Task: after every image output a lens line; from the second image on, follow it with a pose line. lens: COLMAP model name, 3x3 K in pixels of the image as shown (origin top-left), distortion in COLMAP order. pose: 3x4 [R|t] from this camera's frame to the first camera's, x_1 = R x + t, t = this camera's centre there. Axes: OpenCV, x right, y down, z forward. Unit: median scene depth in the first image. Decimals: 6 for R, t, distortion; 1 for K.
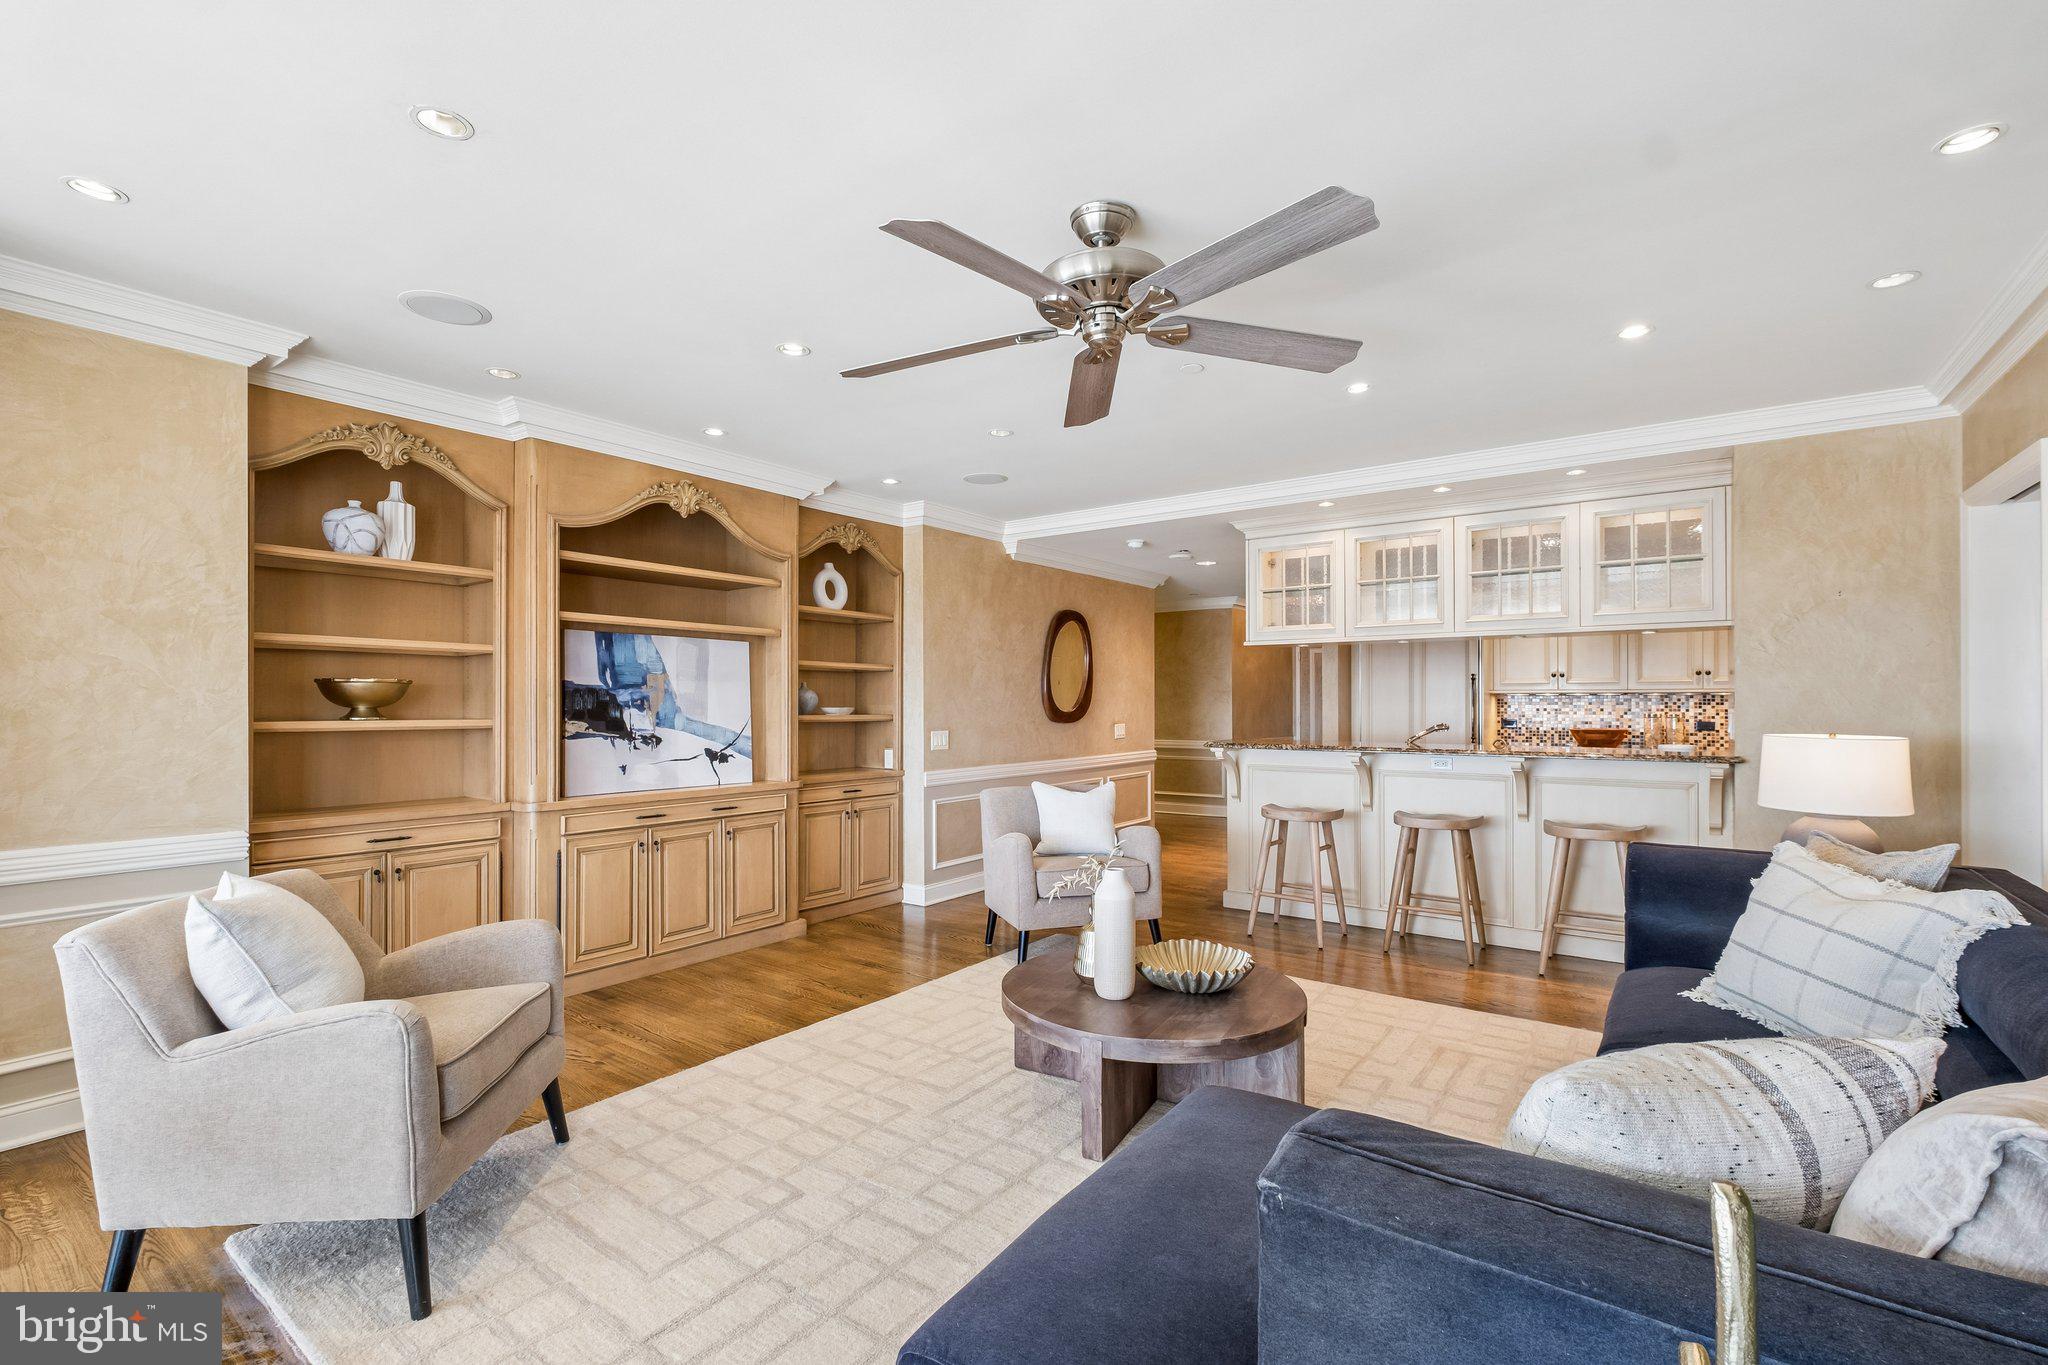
lens RADIAL K [[902.4, 0, 1018.6], [0, 902.4, 690.6], [0, 0, 1]] dist [-0.002525, 0.000667]
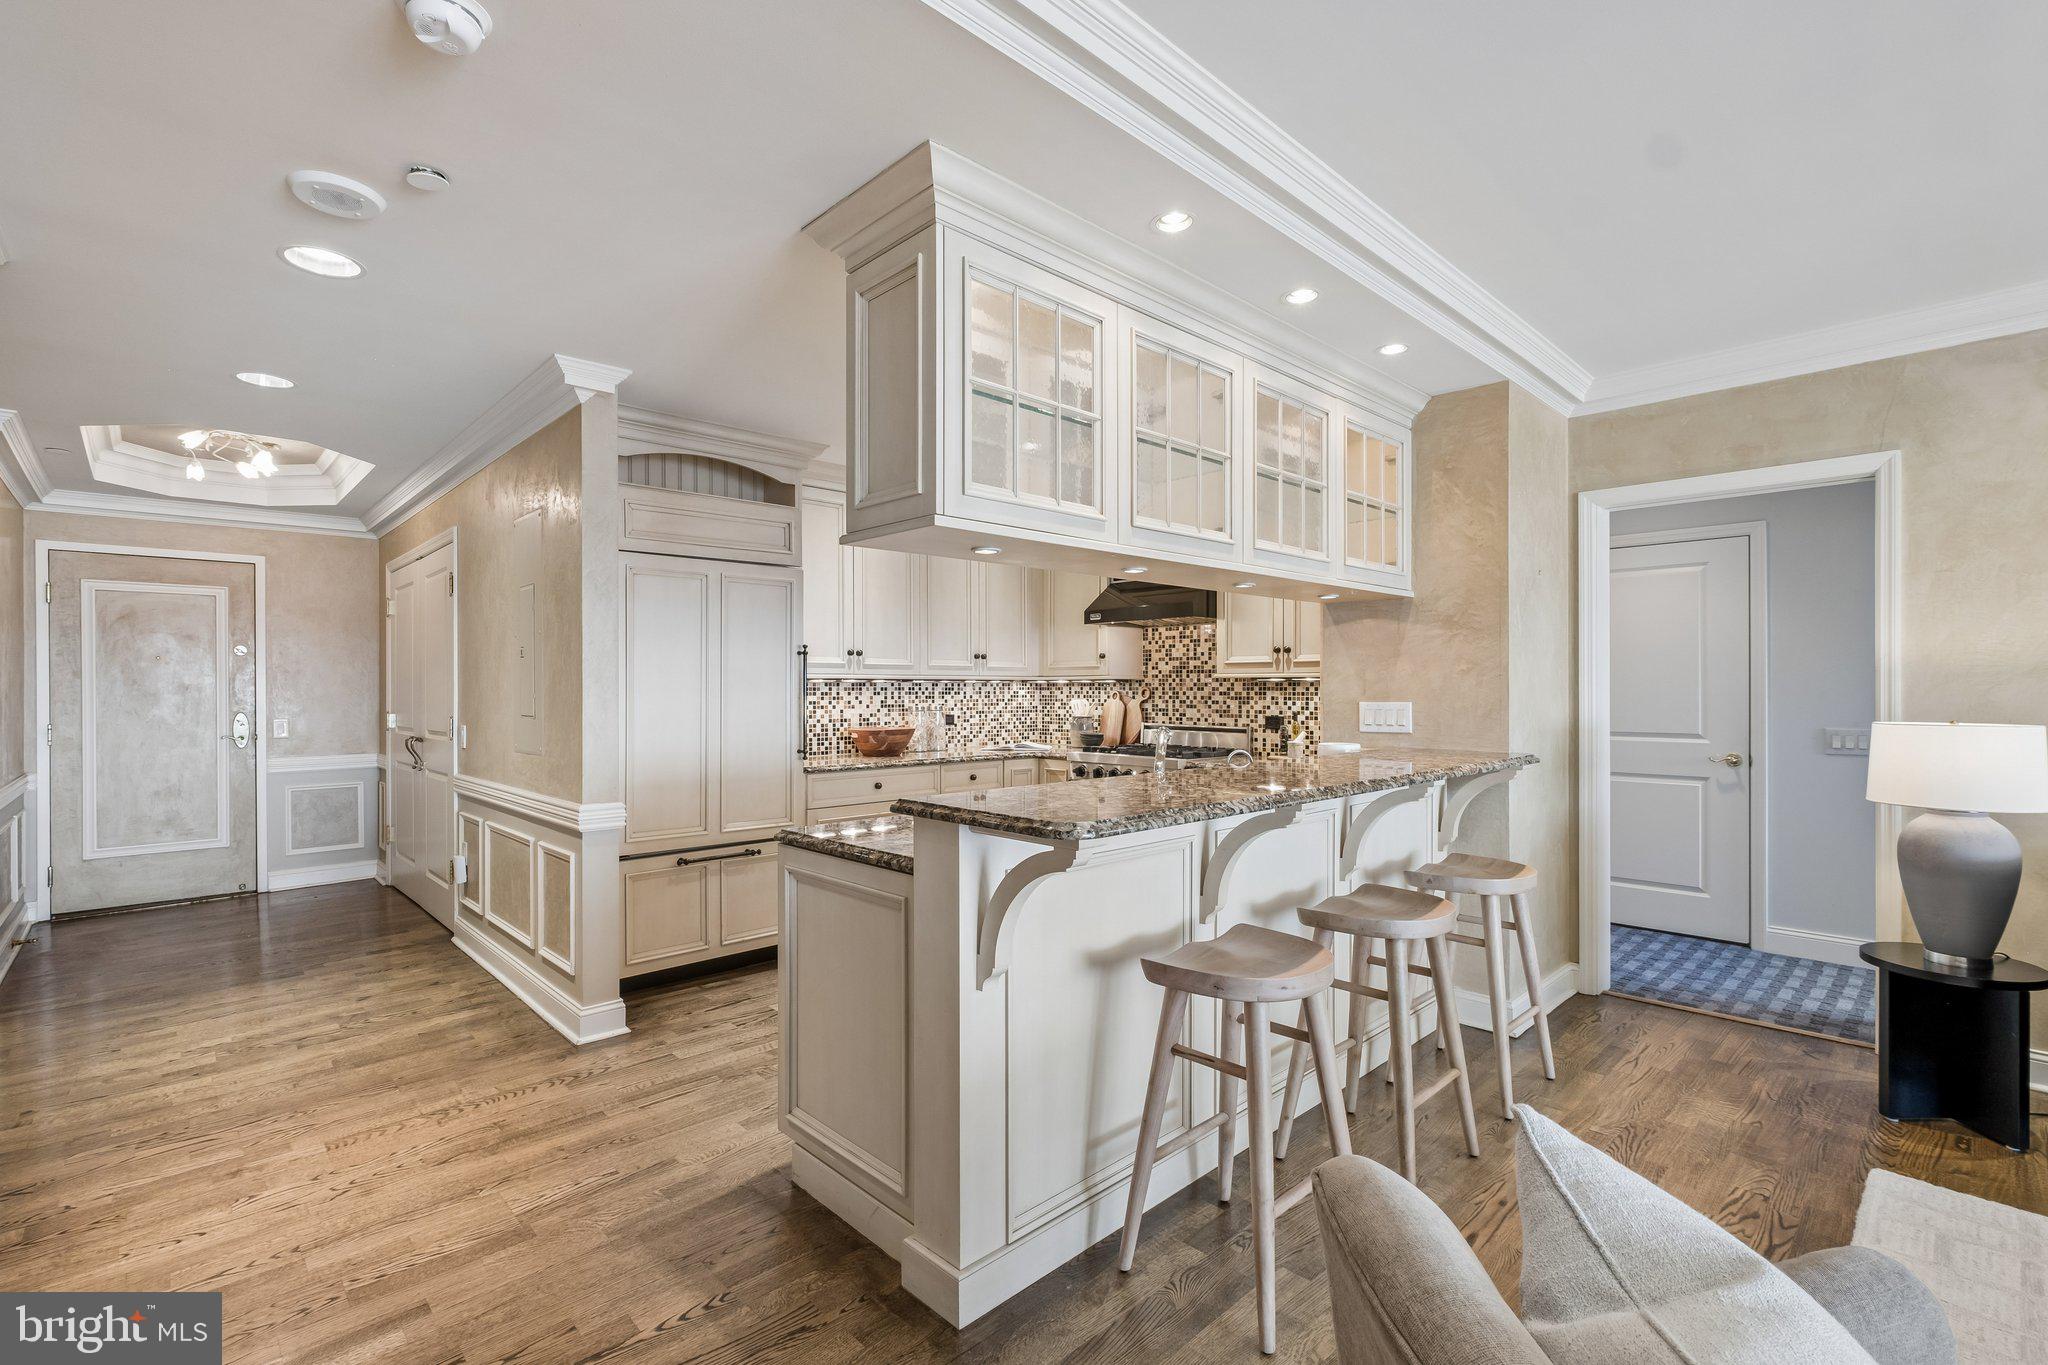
lens RADIAL K [[920.7, 0, 1025.2], [0, 920.7, 700.9], [0, 0, 1]] dist [-0.001649, -0.000236]
pose [[0.172928, -0.011019, 0.984873, -0.115615], [-0.005398, 0.999912, 0.012135, 0.015052], [-0.984920, -0.007415, 0.172854, 1.093199]]
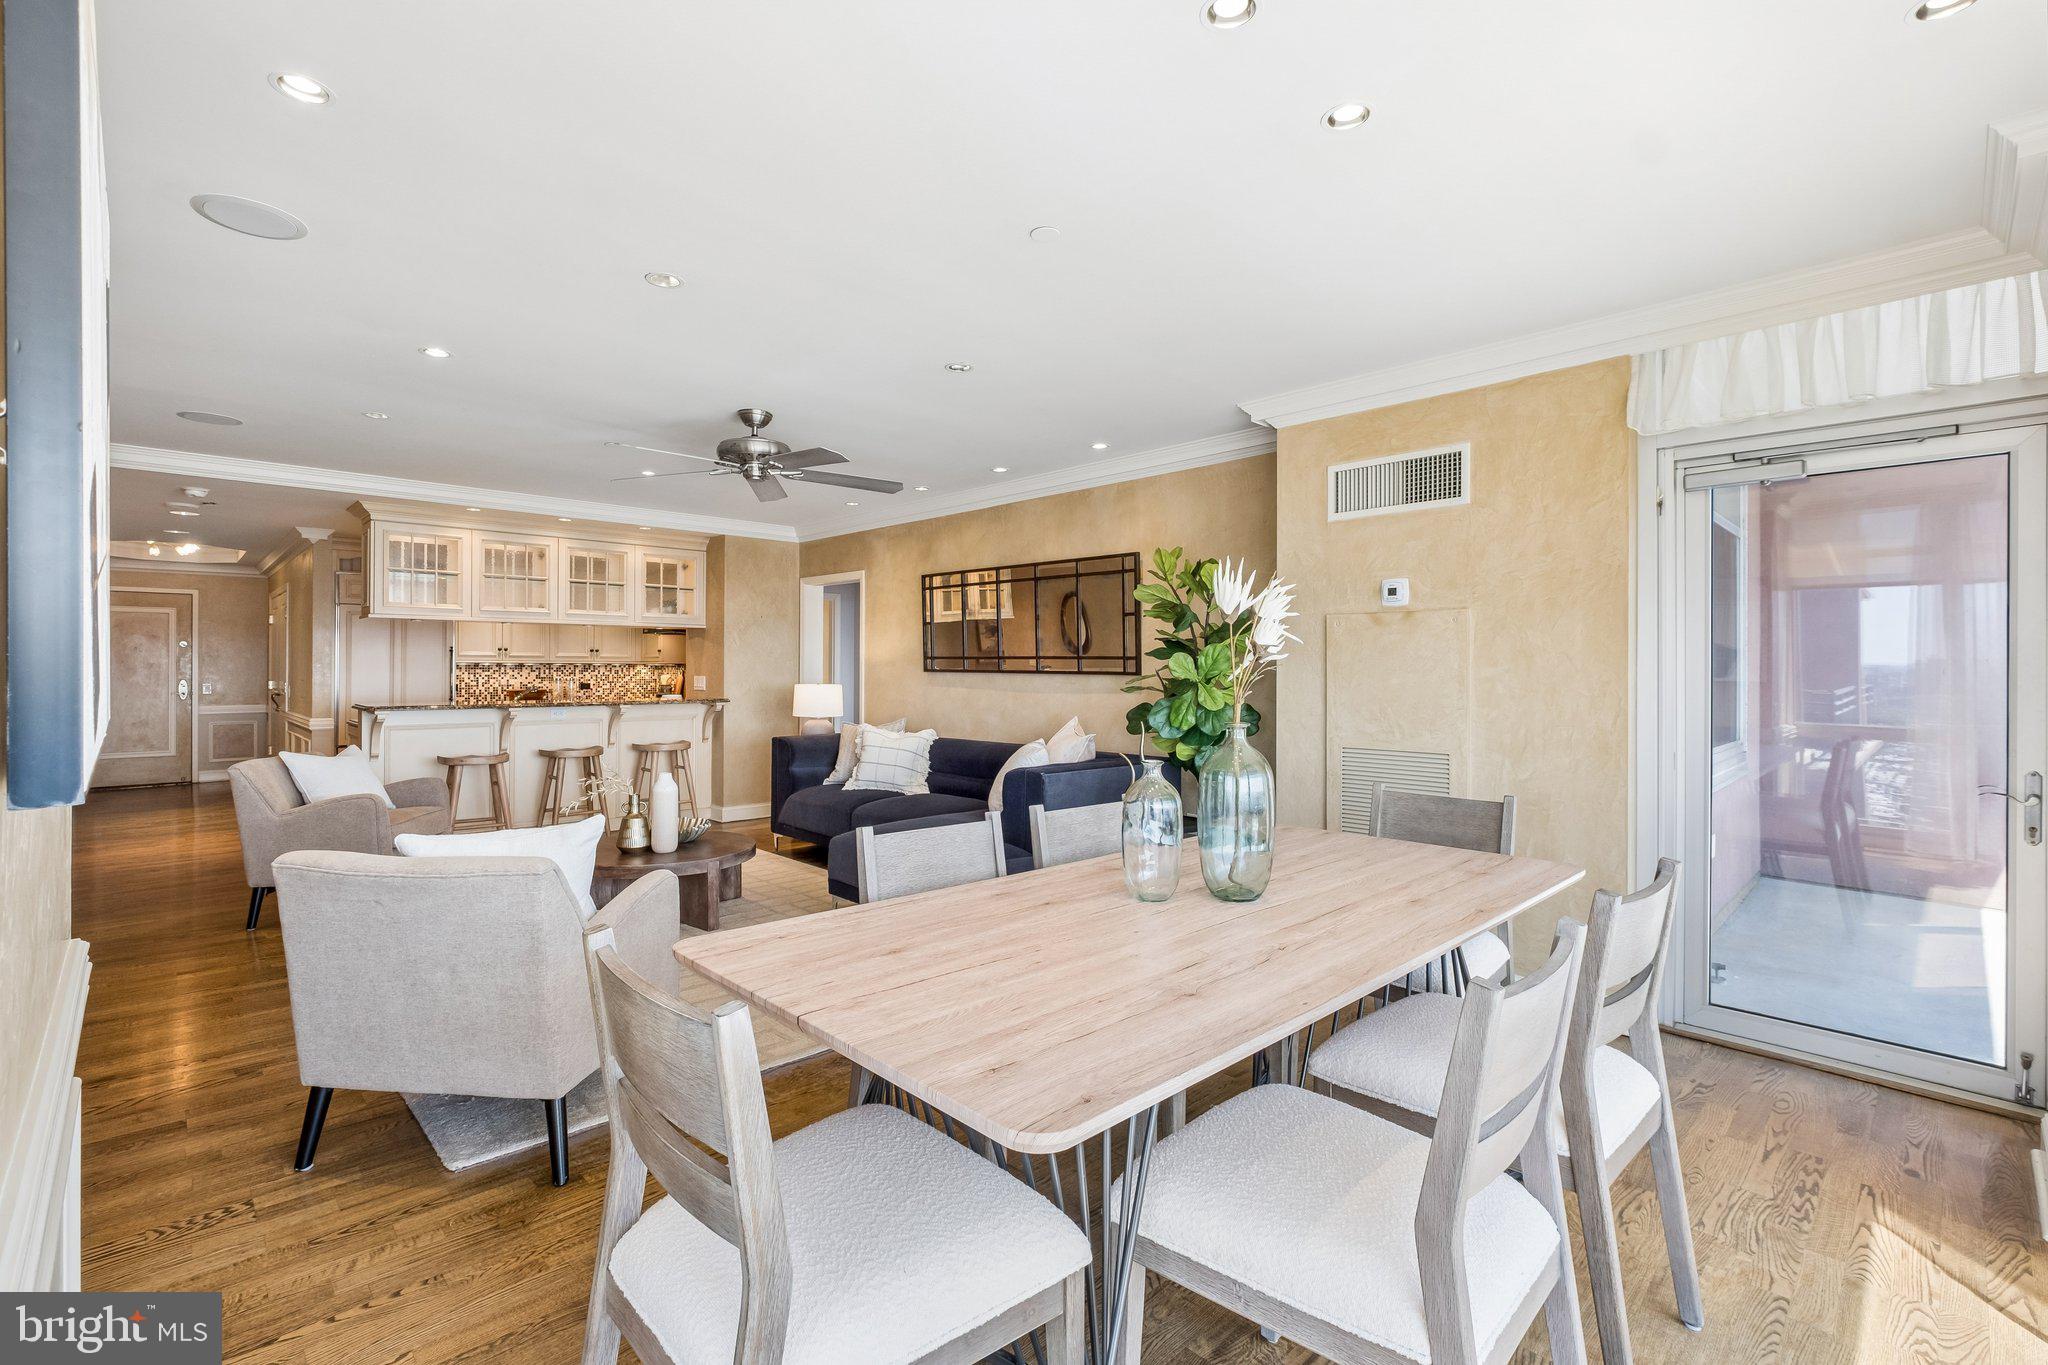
lens RADIAL K [[903.9, 0, 1009.5], [0, 903.9, 677.1], [0, 0, 1]] dist [-0.002909, -0.000339]
pose [[0.169927, -0.007944, 0.985425, -0.838554], [-0.011688, 0.999881, 0.010076, 0.001753], [-0.985387, -0.013230, 0.169814, 0.072009]]
